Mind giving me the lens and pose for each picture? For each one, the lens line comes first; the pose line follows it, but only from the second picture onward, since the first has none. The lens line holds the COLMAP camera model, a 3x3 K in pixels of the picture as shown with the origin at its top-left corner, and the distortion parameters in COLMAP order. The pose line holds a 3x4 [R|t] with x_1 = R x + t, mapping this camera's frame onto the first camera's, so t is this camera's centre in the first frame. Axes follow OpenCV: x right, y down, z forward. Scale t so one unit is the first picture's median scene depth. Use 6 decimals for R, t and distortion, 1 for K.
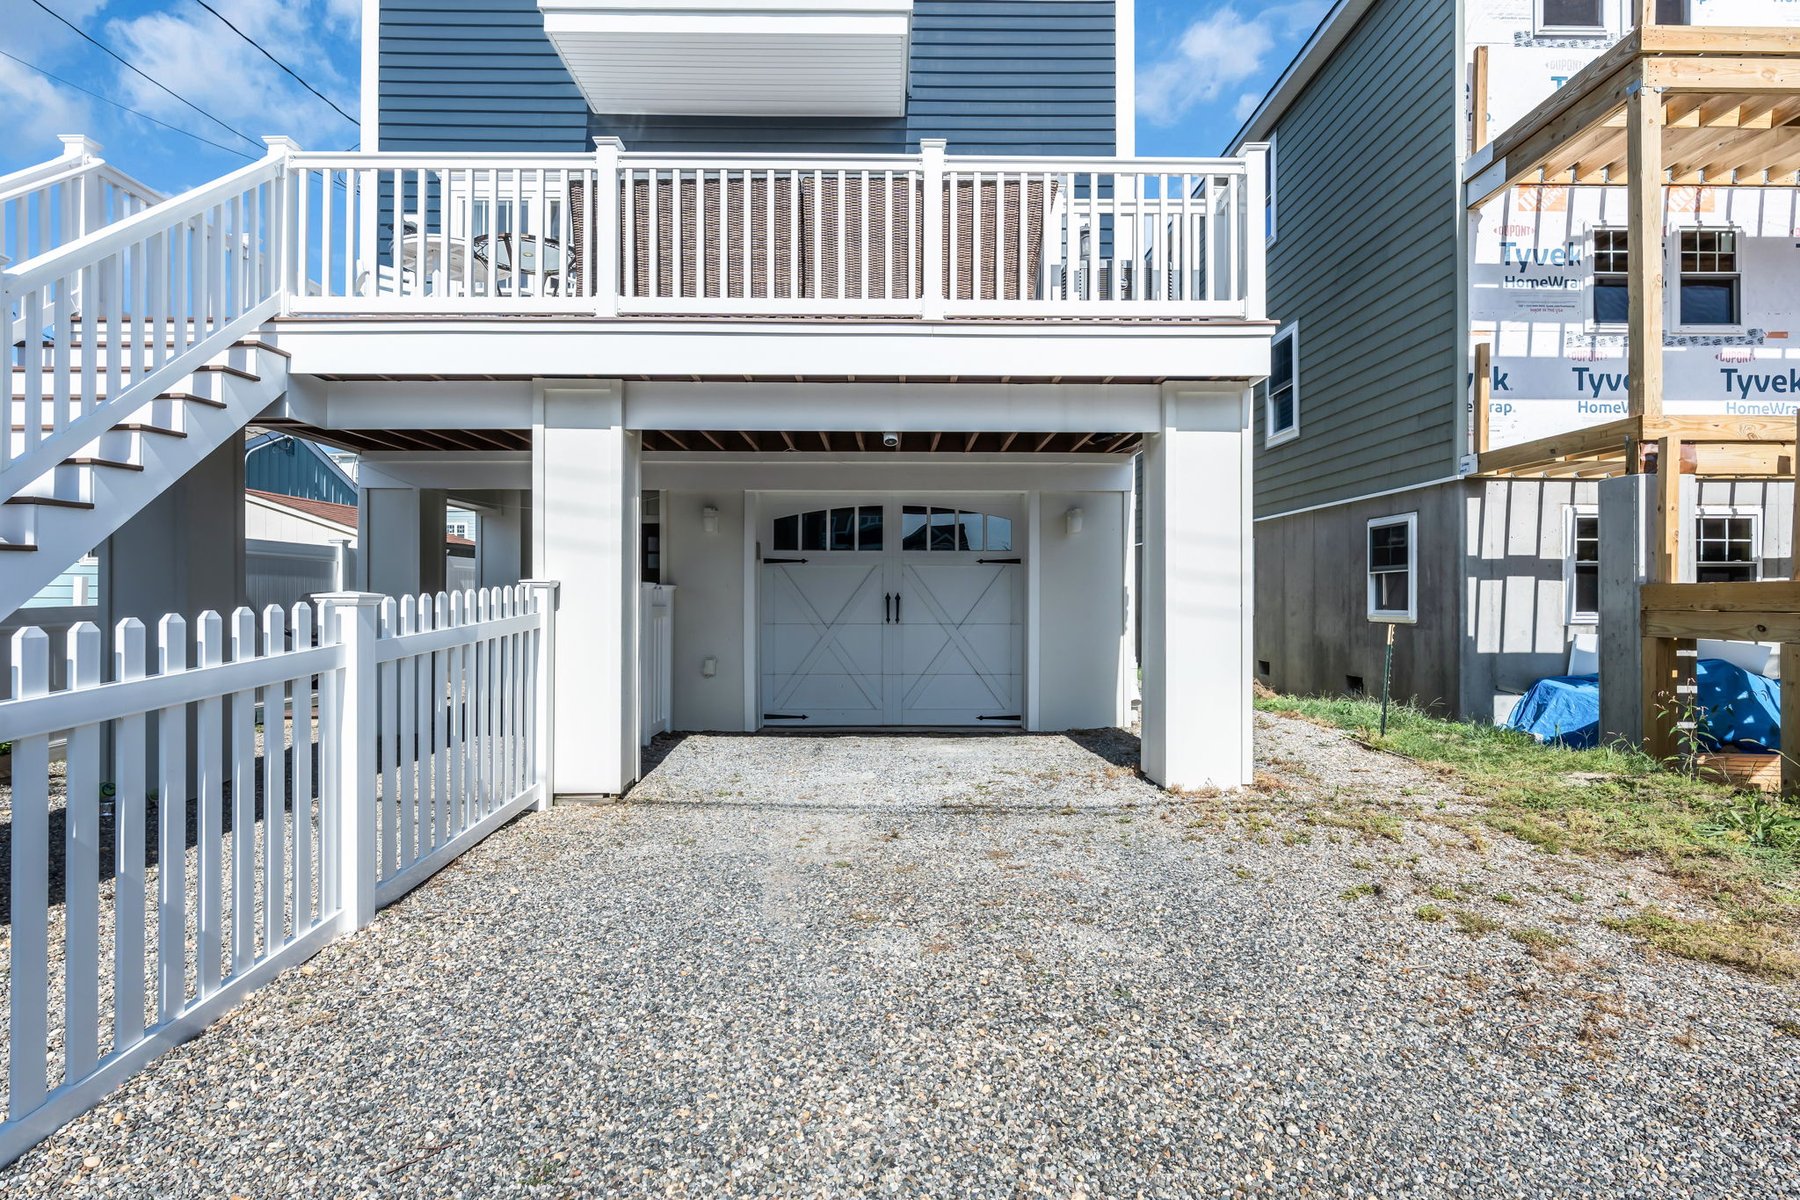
lens RADIAL K [[919.1, 0, 889.9], [0, 919.1, 593.4], [0, 0, 1]] dist [-0.001102, -0.000177]
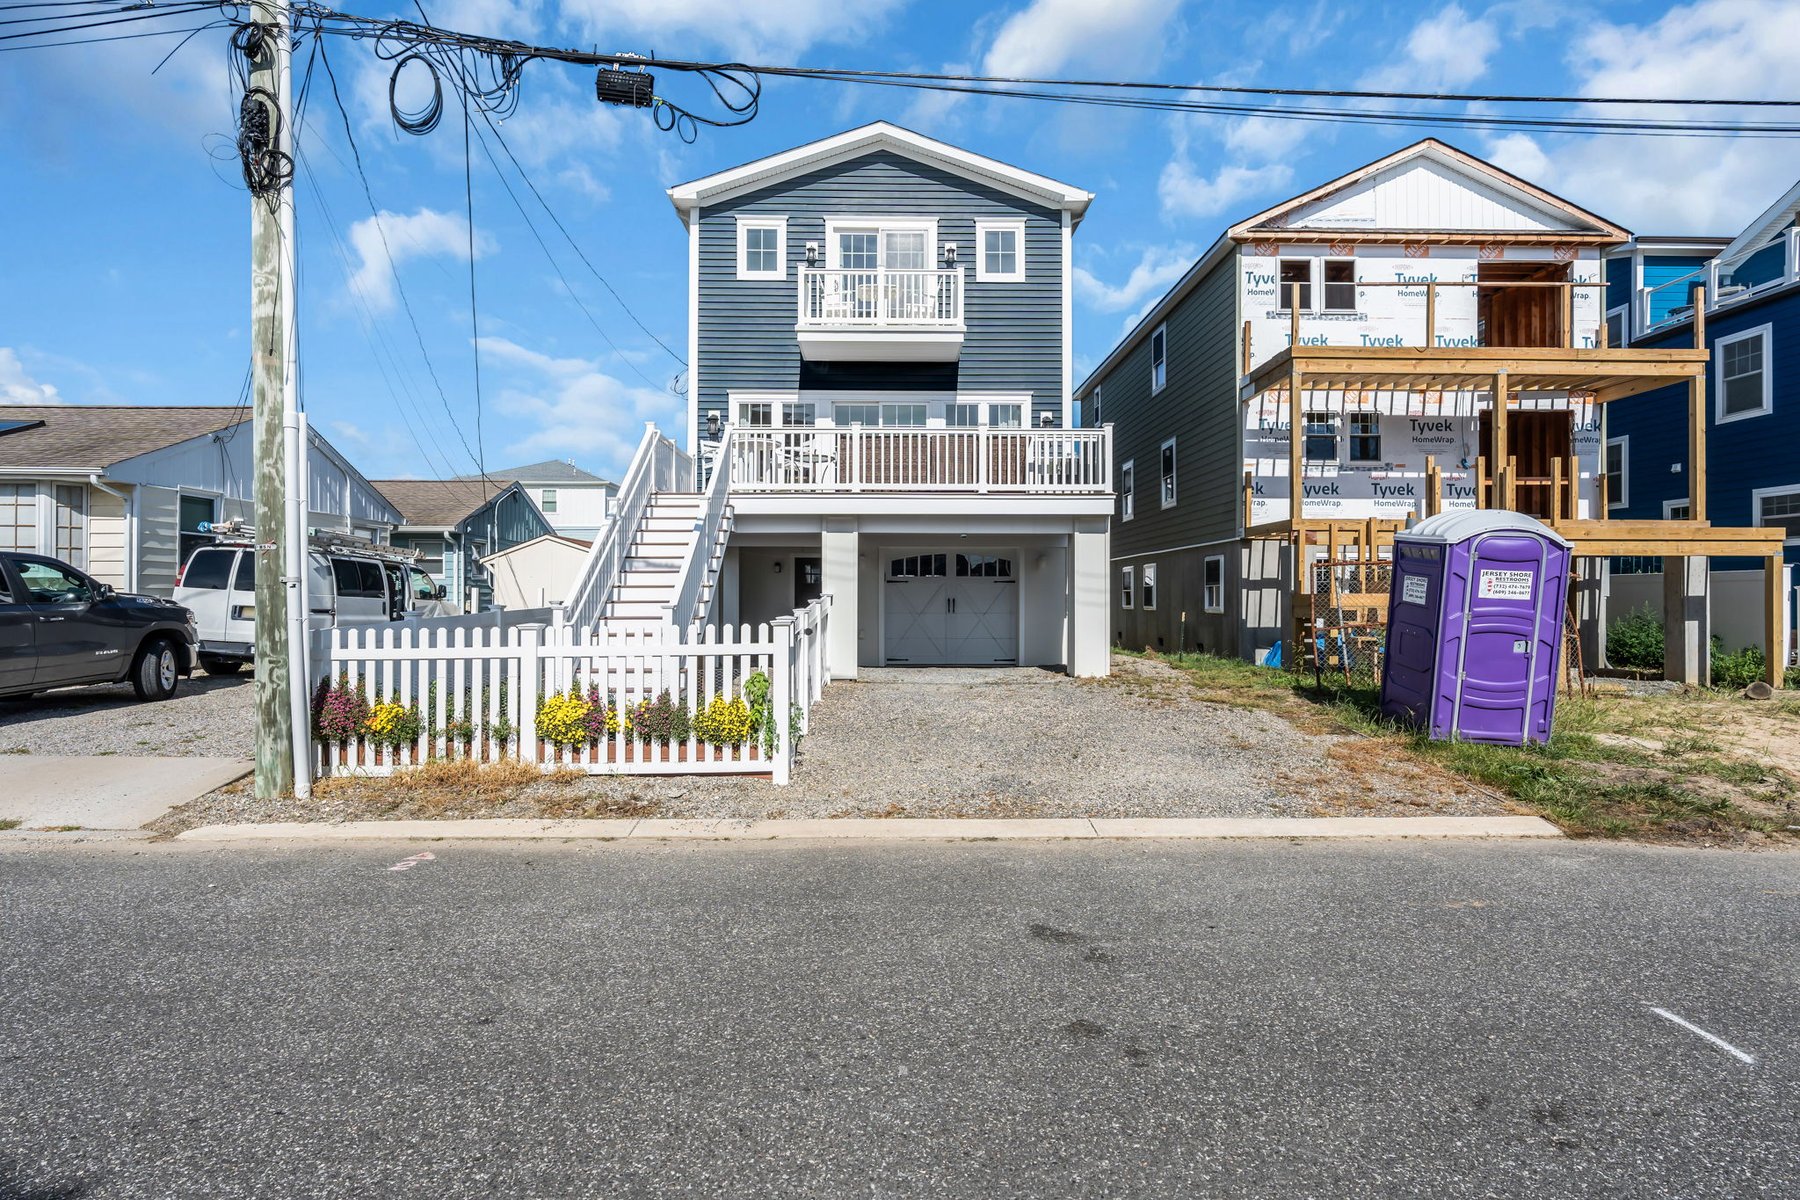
lens RADIAL K [[846.5, 0, 900.0], [0, 846.5, 600.0], [0, 0, 1]] dist [-0.003519, -0.001036]
pose [[0.999923, -0.001053, 0.012333, -0.130931], [0.000959, 0.999970, 0.007624, -0.009474], [-0.012340, -0.007612, 0.999895, -0.833813]]
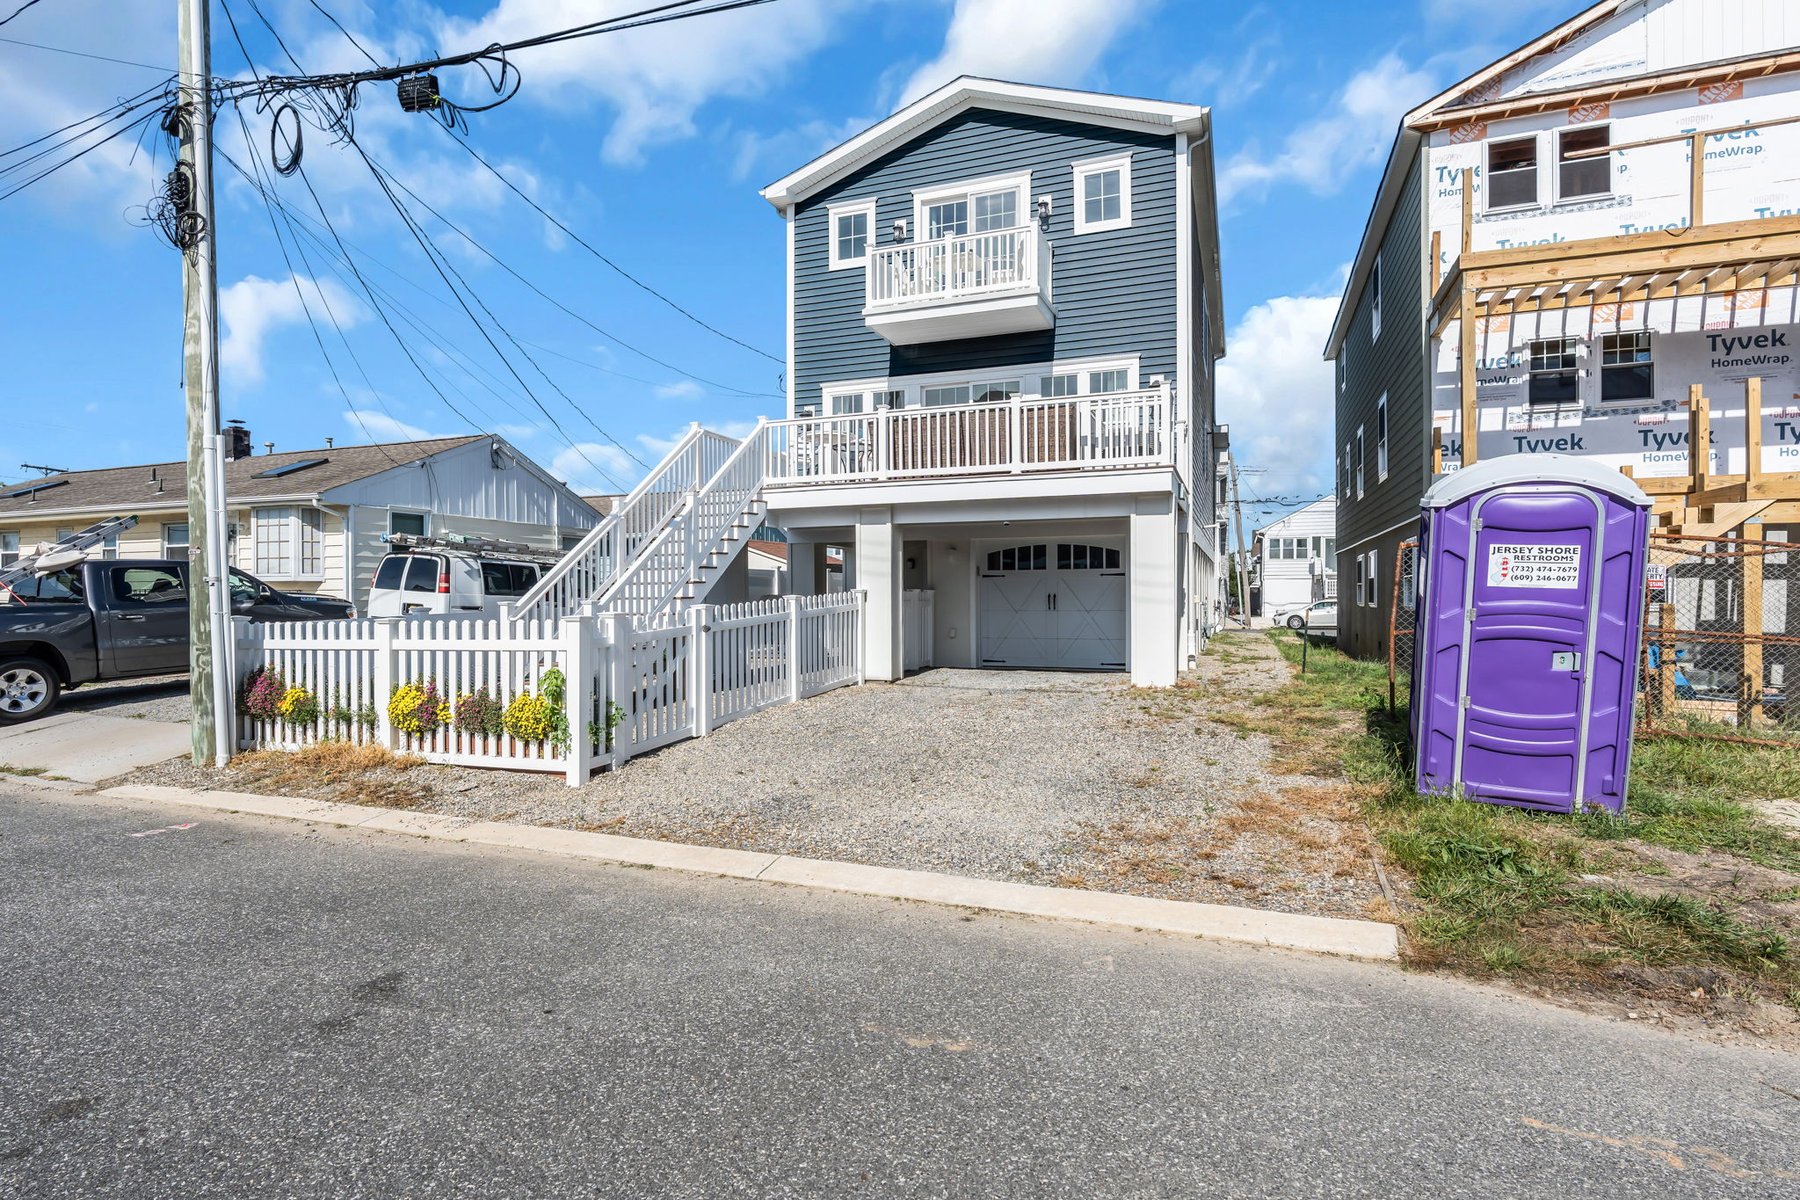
lens RADIAL K [[855.6, 0, 919.3], [0, 855.6, 605.2], [0, 0, 1]] dist [-0.003770, 0.001236]
pose [[0.937409, -0.001941, -0.348225, 0.340256], [0.007314, 0.999874, 0.014115, -0.002521], [0.348153, -0.015779, 0.937305, -0.647703]]
